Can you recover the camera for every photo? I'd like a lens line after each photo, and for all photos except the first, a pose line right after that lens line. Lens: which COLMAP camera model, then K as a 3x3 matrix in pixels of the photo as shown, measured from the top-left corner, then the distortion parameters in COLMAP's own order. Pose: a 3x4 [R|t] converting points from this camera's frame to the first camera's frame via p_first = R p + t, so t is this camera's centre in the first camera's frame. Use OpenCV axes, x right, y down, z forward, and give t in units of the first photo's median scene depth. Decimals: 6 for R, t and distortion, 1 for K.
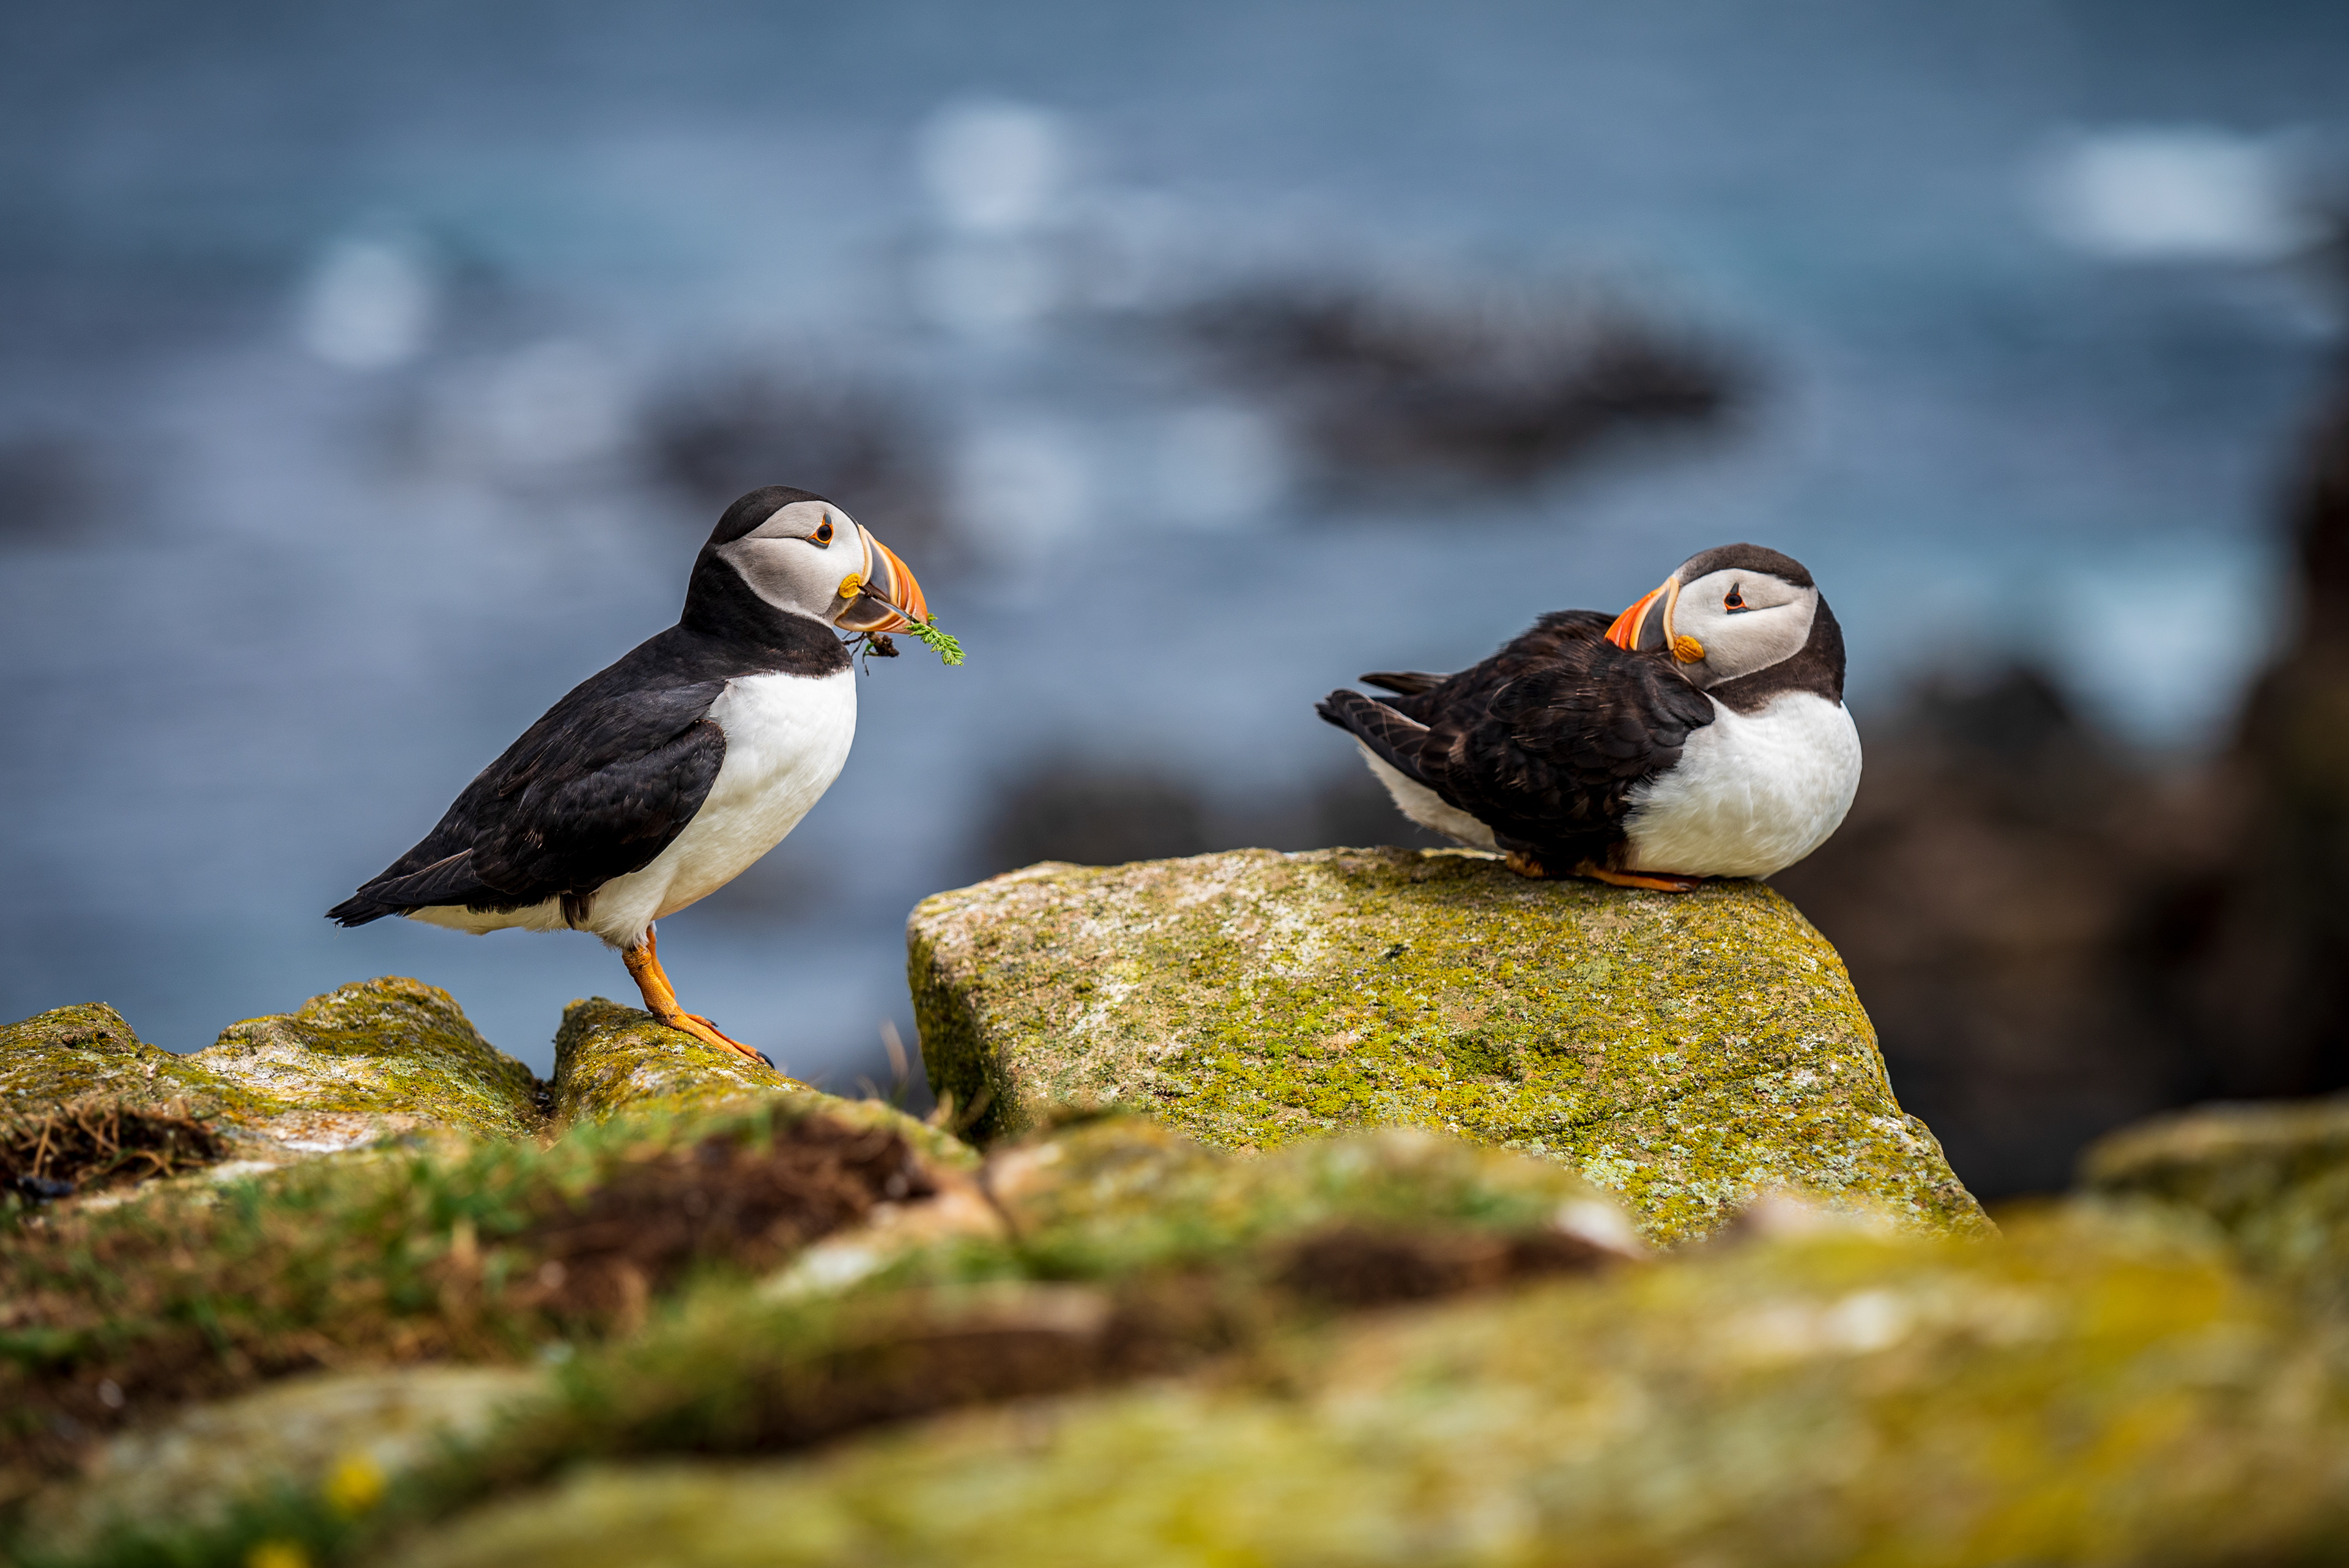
lens RADIAL K [[10559.6, 0, 1173.9], [0, 10559.6, 783.5], [0, 0, 1]] dist [-0.113221, 0.000000]
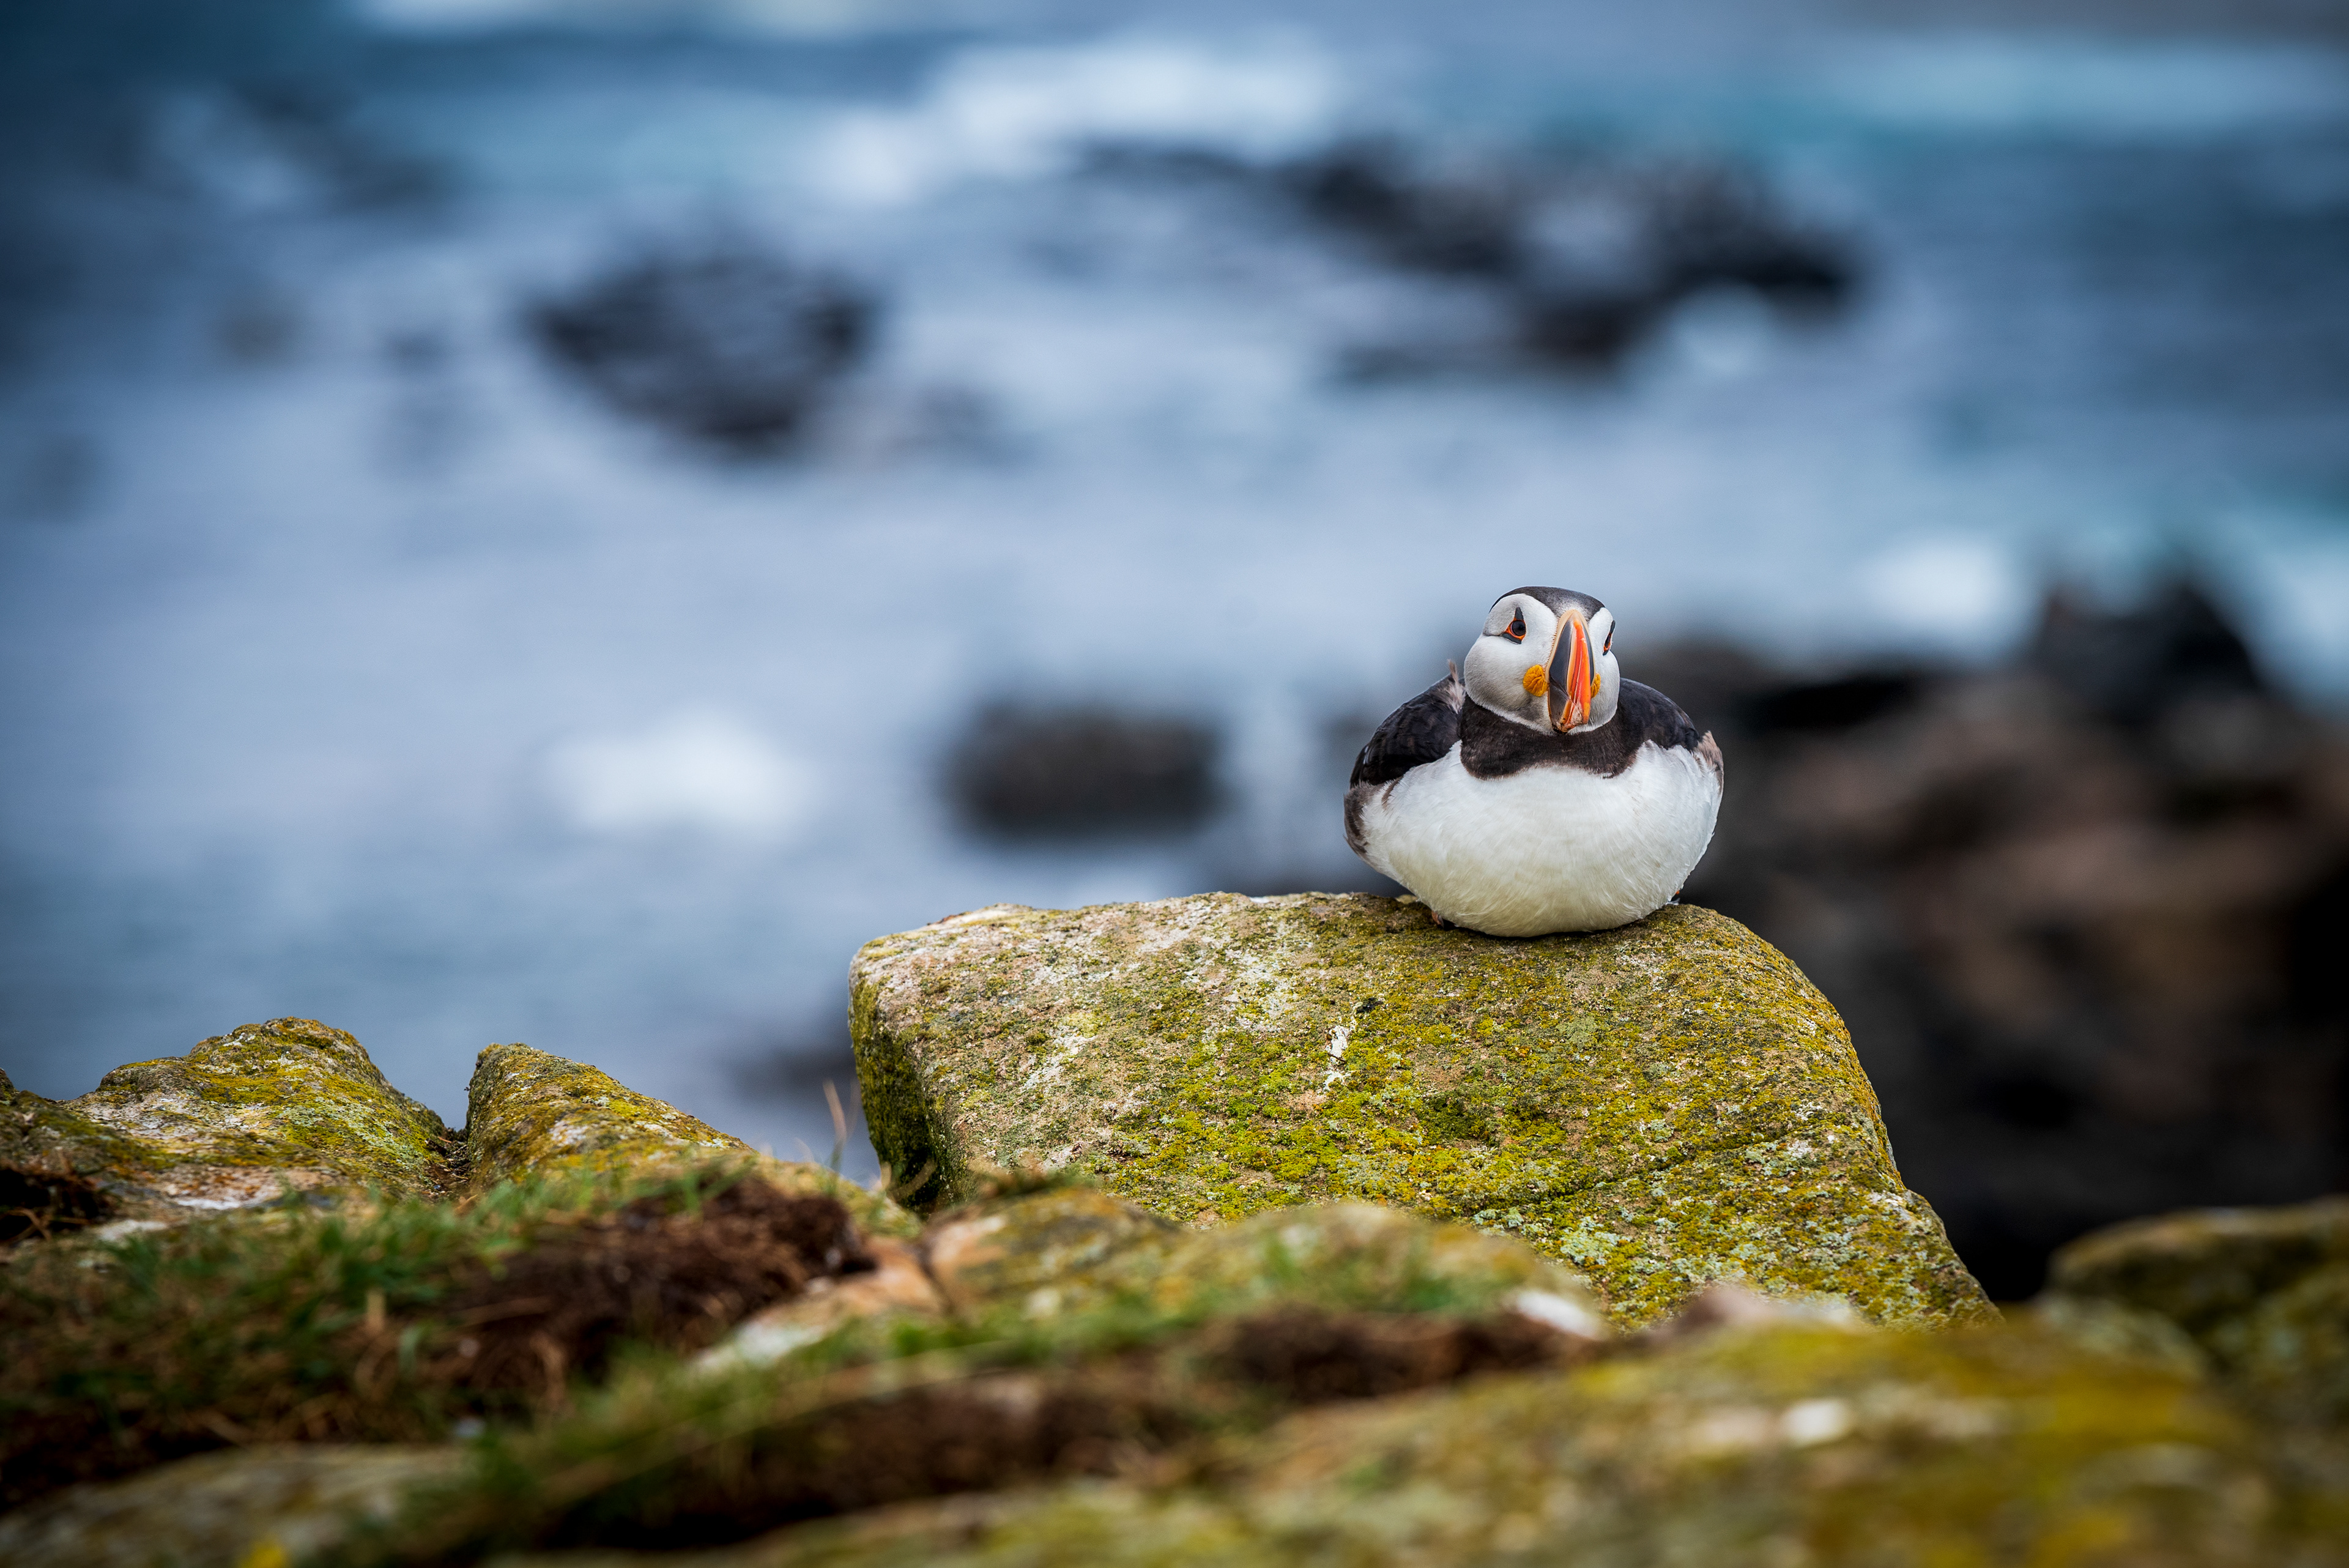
lens RADIAL K [[13420.2, 0, 1279.9], [0, 13420.2, 862.8], [0, 0, 1]] dist [1.747601, 0.000000]
pose [[0.999872, 0.014868, 0.005924, 0.005961], [-0.014957, 0.999773, 0.015162, -0.015230], [-0.005697, -0.015248, 0.999868, -0.201278]]
